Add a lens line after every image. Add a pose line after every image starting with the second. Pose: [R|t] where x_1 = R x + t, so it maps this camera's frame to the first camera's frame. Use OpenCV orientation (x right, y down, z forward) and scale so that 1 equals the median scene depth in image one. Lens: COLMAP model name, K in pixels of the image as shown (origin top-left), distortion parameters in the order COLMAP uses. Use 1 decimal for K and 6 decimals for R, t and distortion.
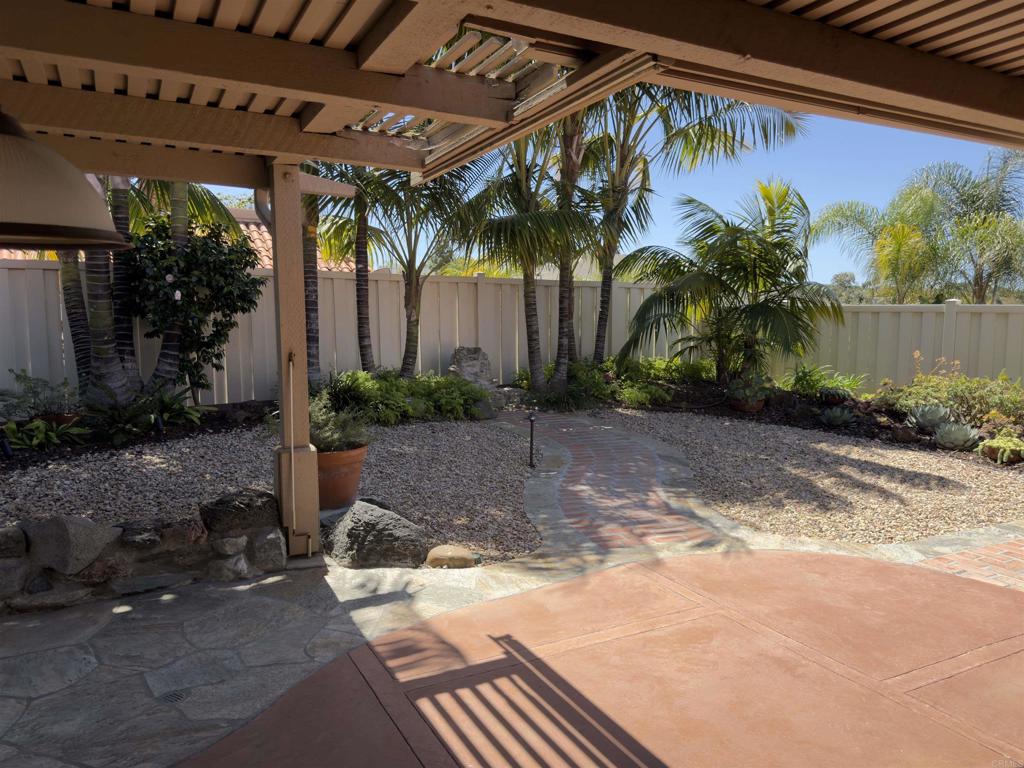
lens RADIAL K [[718.9, 0, 510.3], [0, 718.9, 382.1], [0, 0, 1]] dist [0.036206, -0.046846]
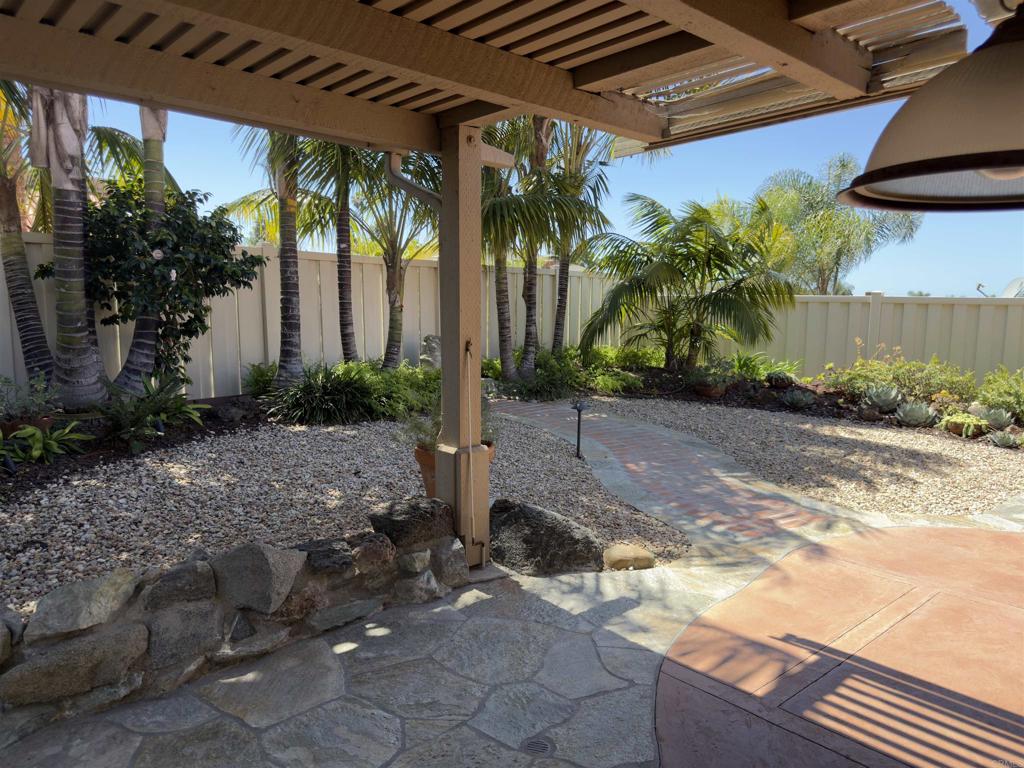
lens RADIAL K [[718.9, 0, 507.8], [0, 718.9, 386.1], [0, 0, 1]] dist [0.036206, -0.046846]
pose [[0.970494, -0.018663, 0.240400, -0.384093], [0.013501, 0.999642, 0.023105, -0.004133], [-0.240745, -0.019177, 0.970399, 0.105036]]
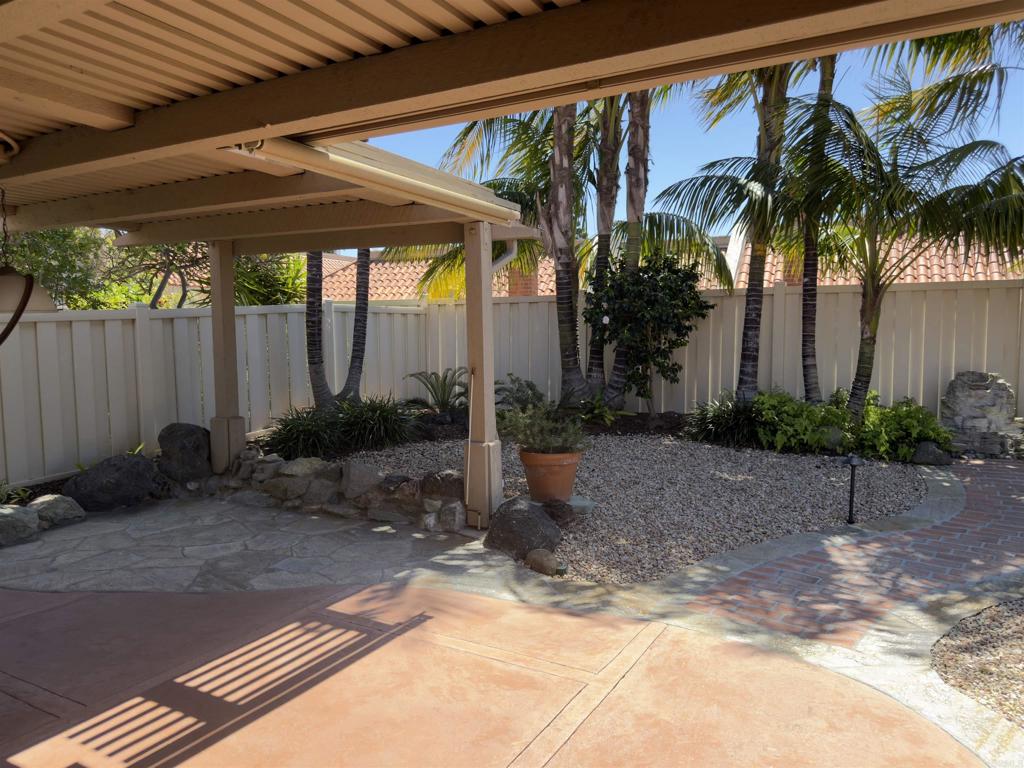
lens RADIAL K [[718.9, 0, 512.9], [0, 718.9, 382.8], [0, 0, 1]] dist [0.036206, -0.046846]
pose [[0.533220, 0.049886, -0.844504, 0.647303], [-0.071015, 0.997376, 0.014078, -0.024916], [0.842991, 0.052466, 0.535364, 0.314520]]
